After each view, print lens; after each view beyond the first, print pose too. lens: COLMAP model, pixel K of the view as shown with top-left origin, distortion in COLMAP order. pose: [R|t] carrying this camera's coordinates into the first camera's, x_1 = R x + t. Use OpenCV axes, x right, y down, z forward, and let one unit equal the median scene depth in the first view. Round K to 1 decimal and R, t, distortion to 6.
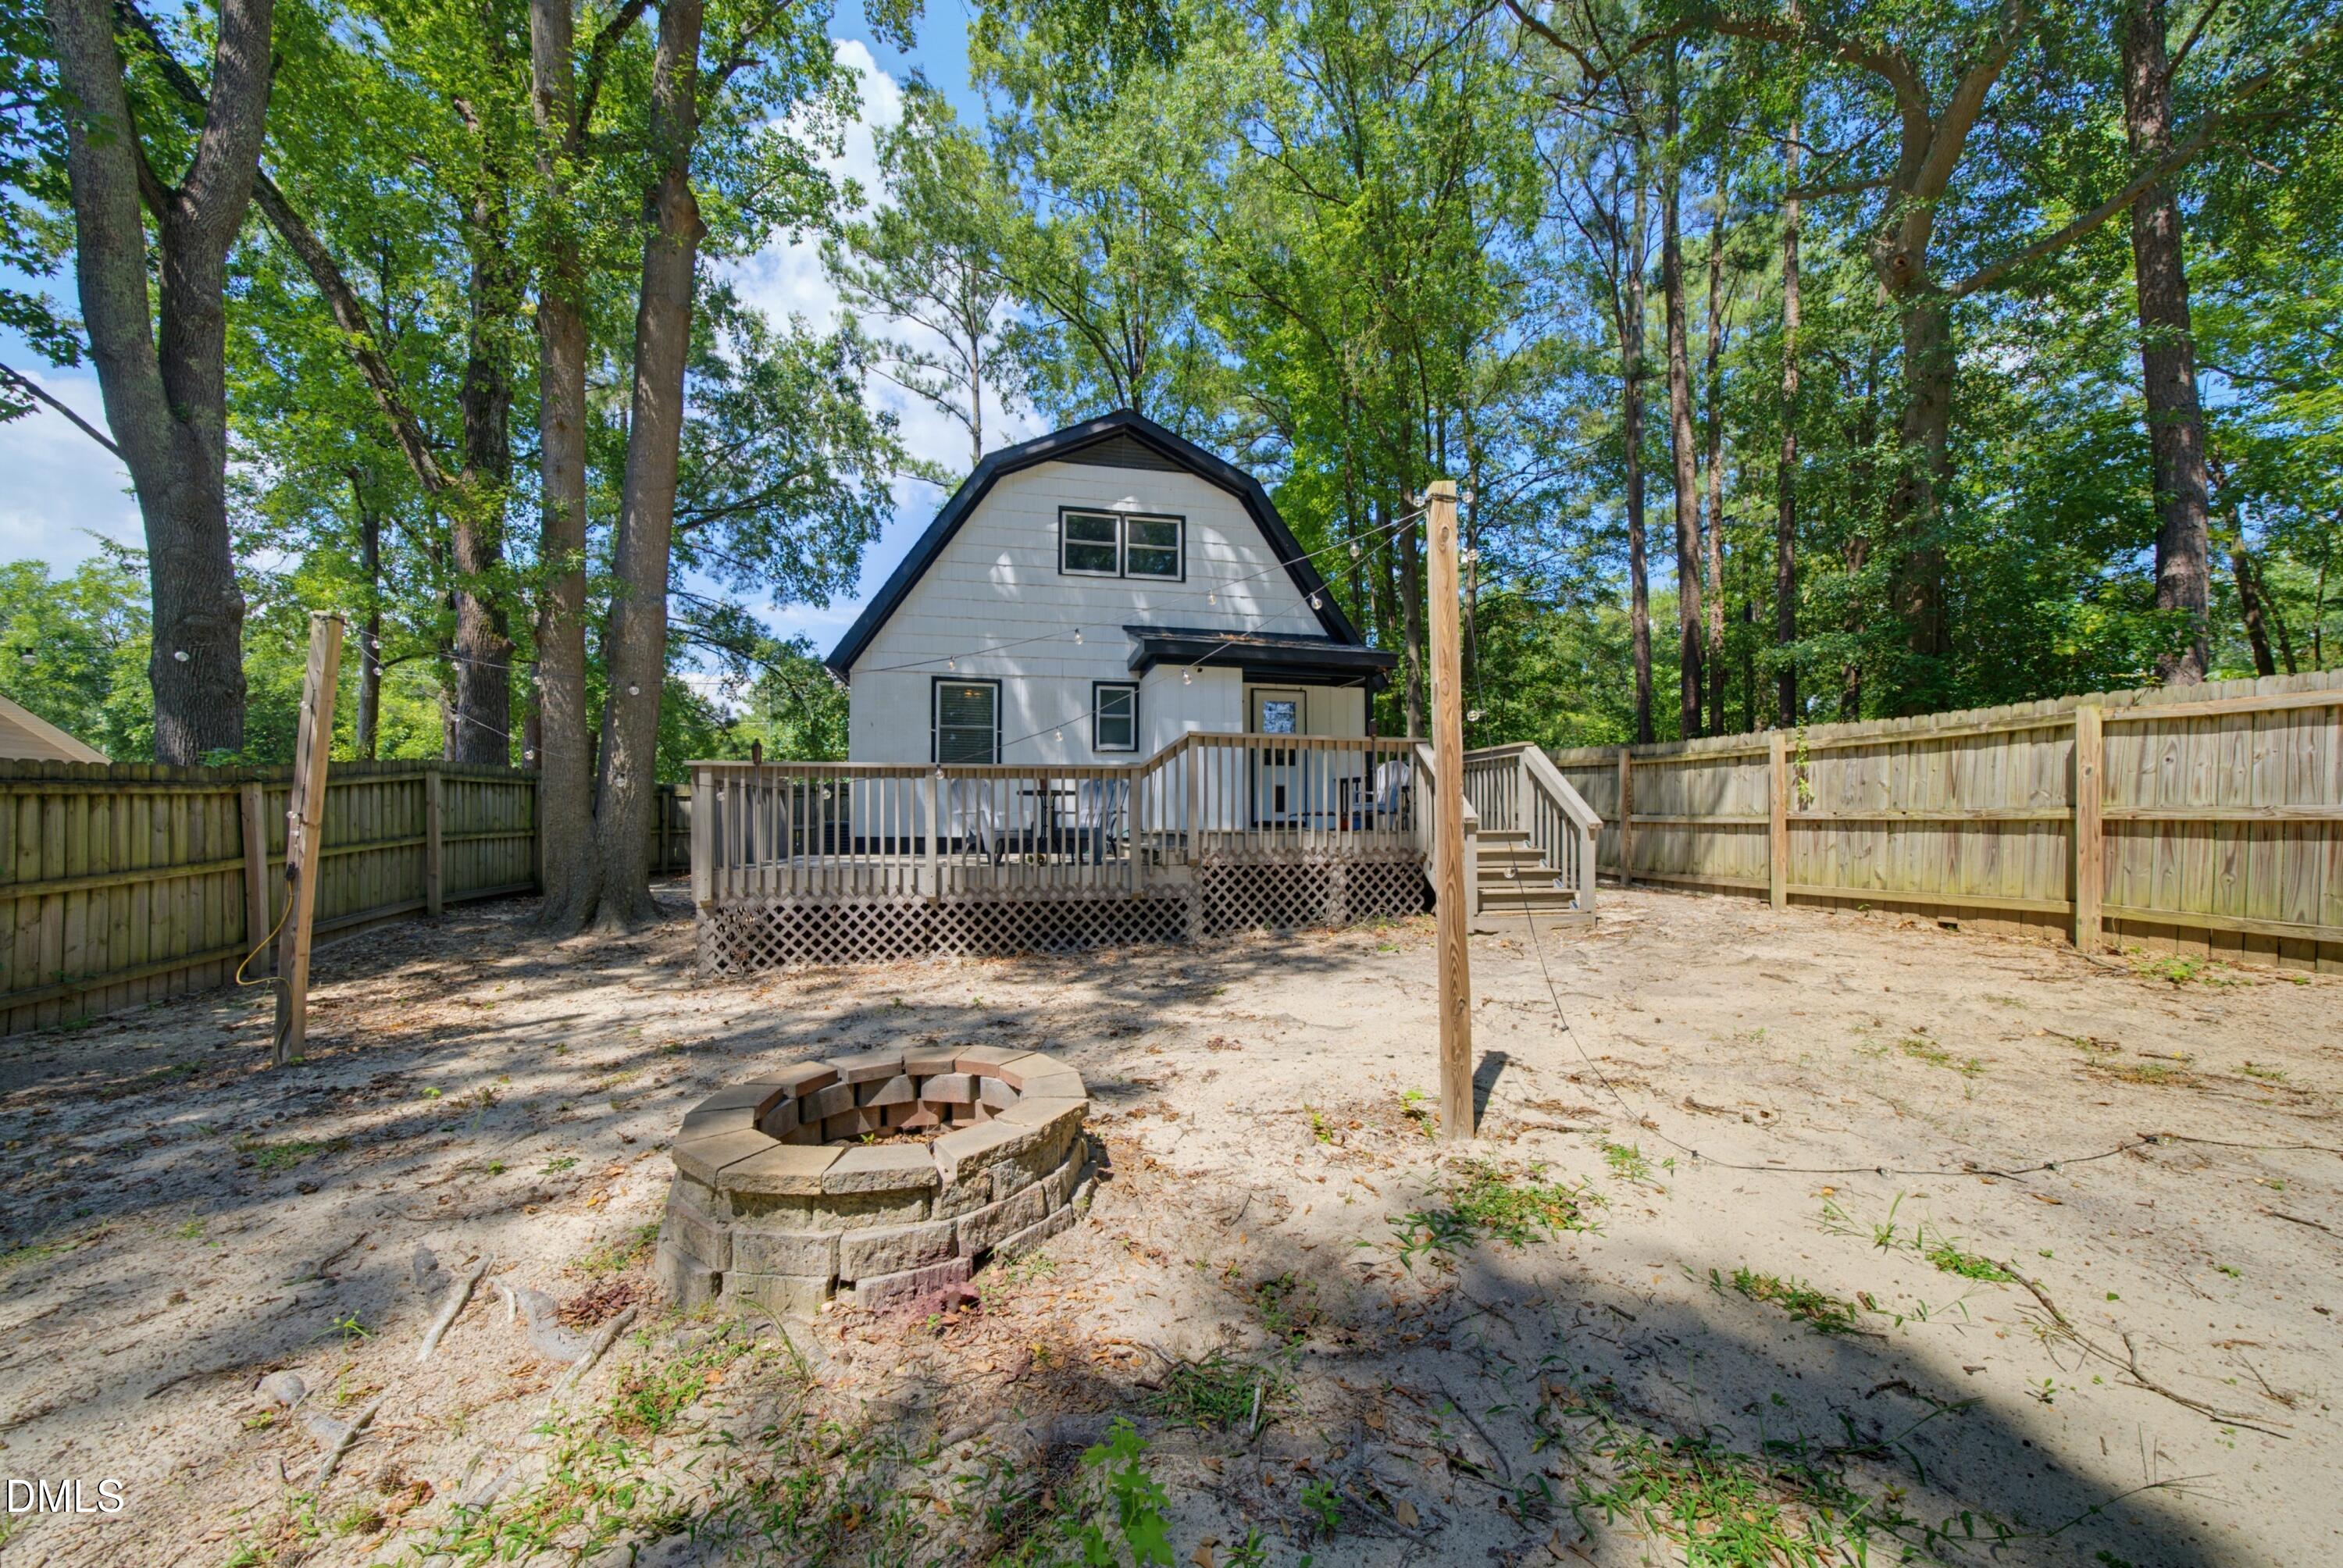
lens RADIAL K [[797.1, 0, 1162.7], [0, 797.1, 795.7], [0, 0, 1]] dist [-0.007701, 0.004784]
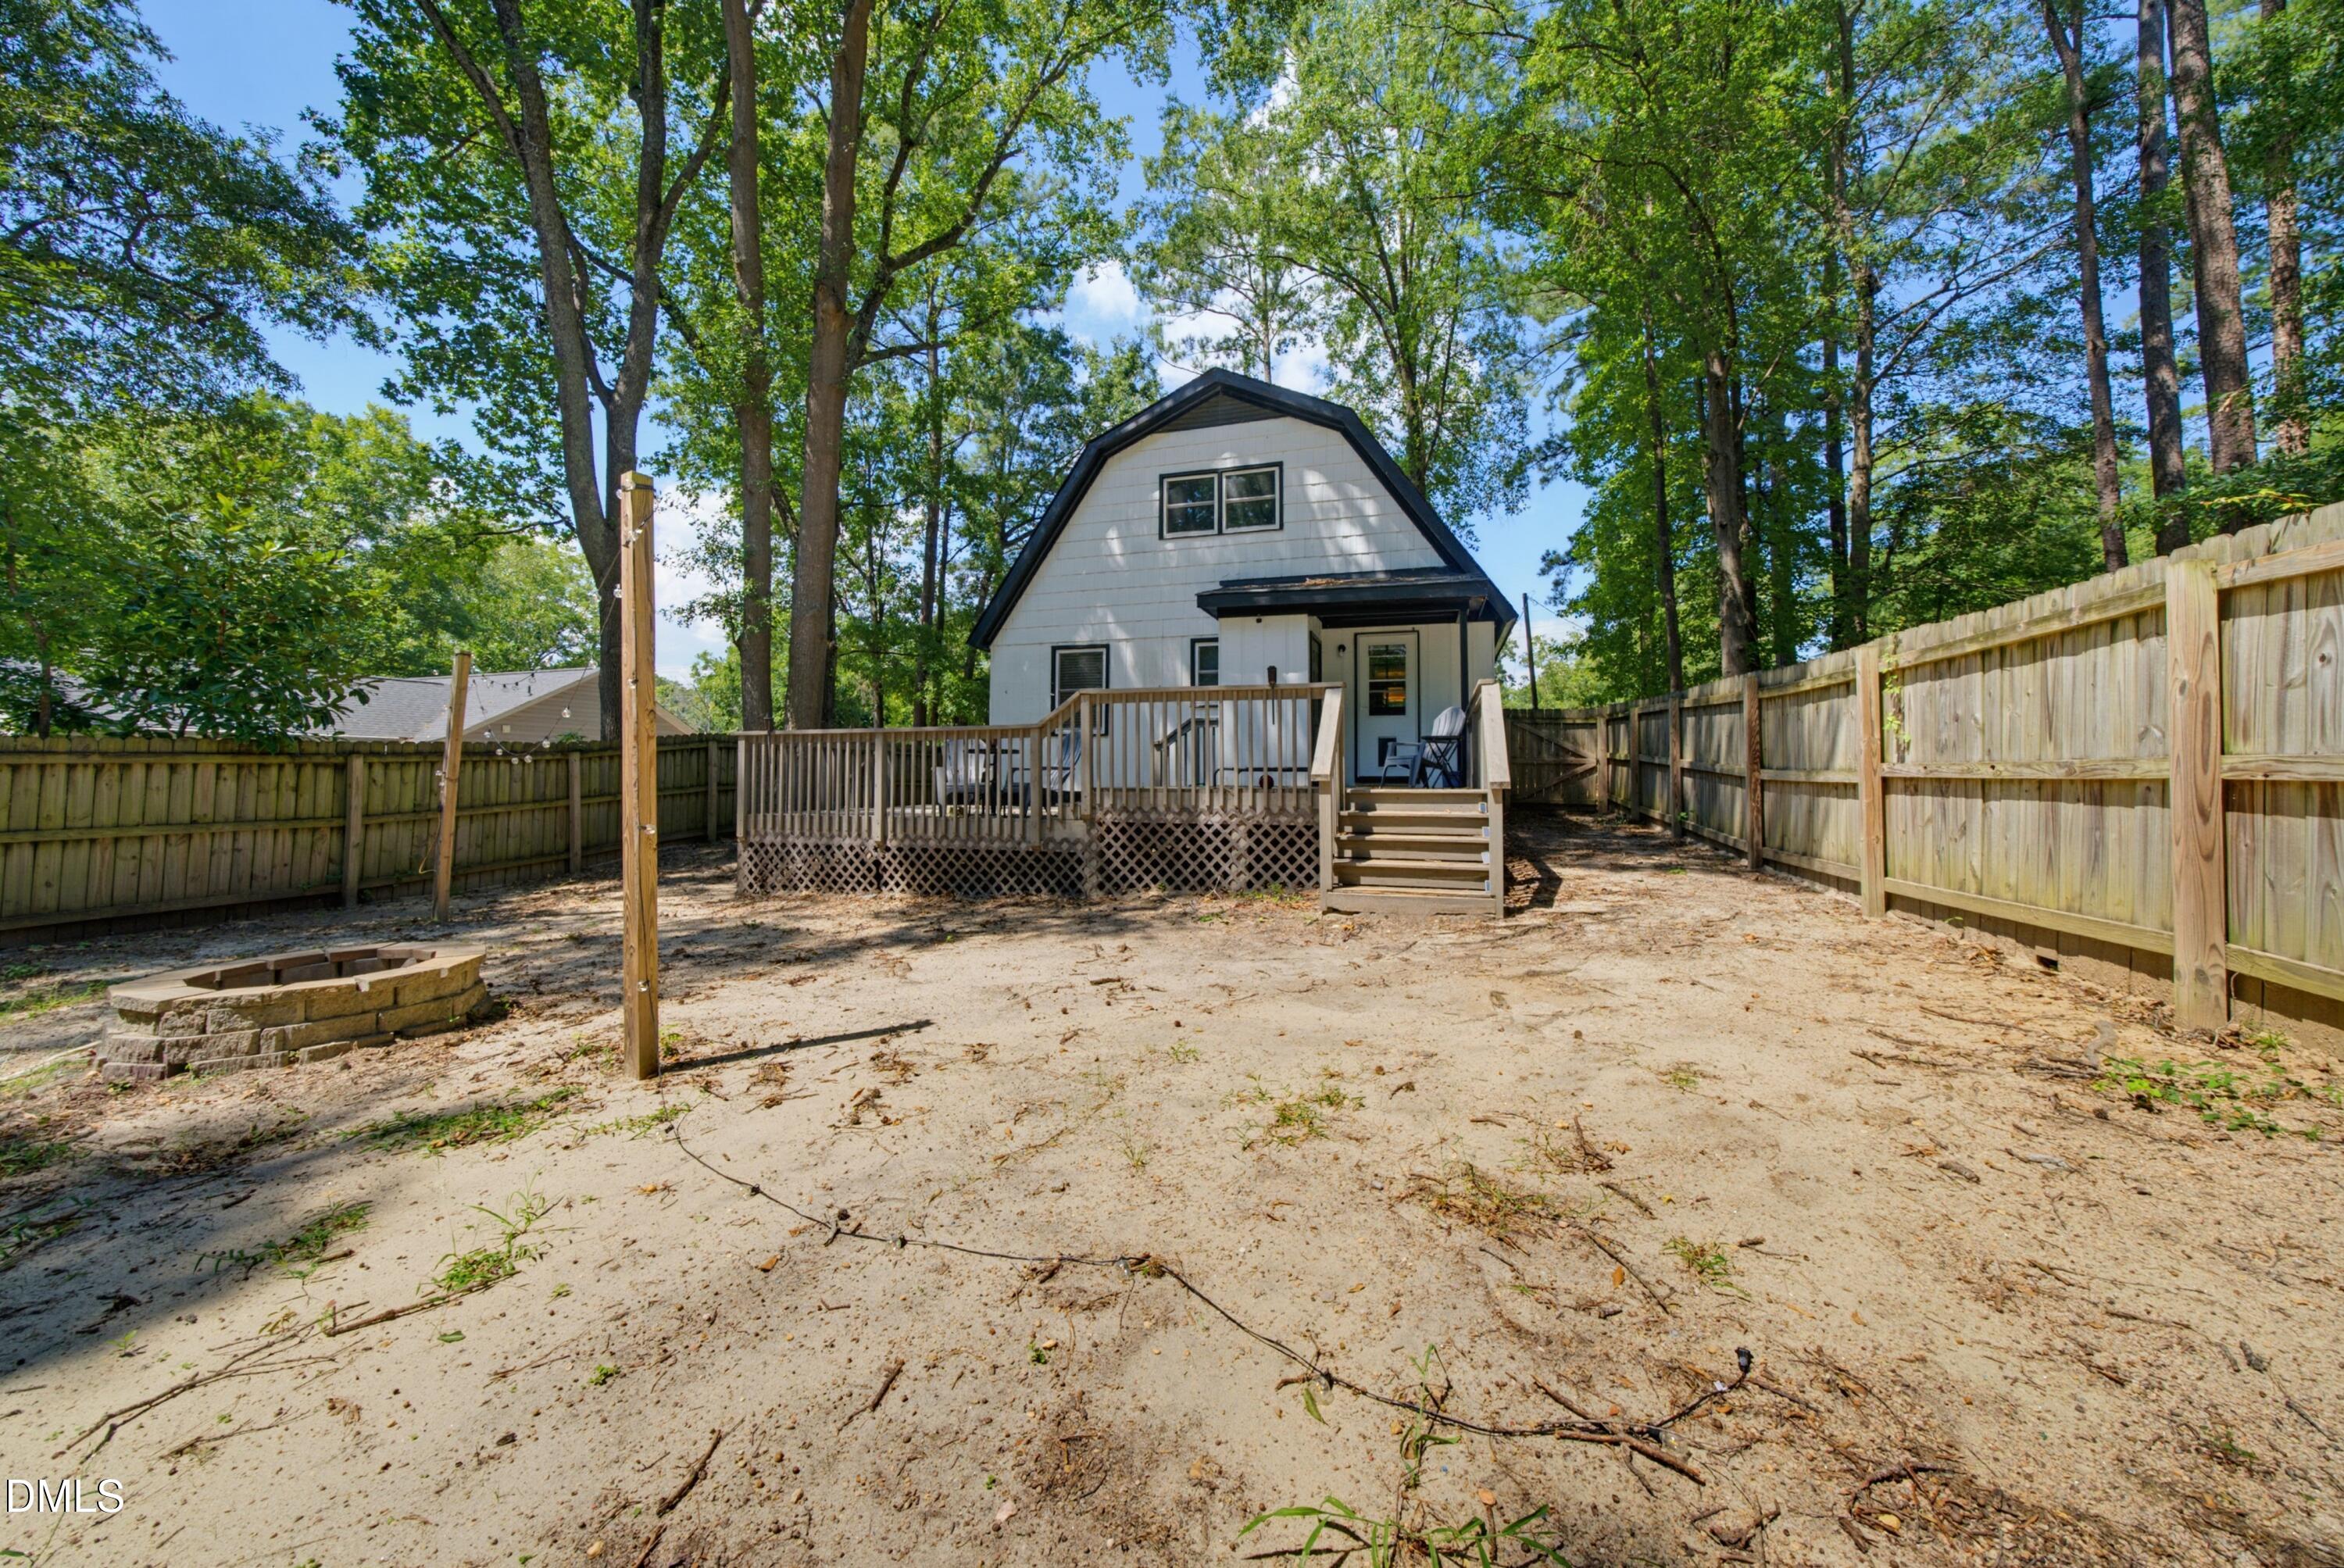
lens RADIAL K [[795.2, 0, 1177.1], [0, 795.2, 729.9], [0, 0, 1]] dist [0.000053, 0.000263]
pose [[0.875556, -0.025332, -0.482452, 0.622555], [0.012593, 0.999482, -0.029625, 0.003217], [0.482952, 0.019862, 0.875421, 0.167234]]
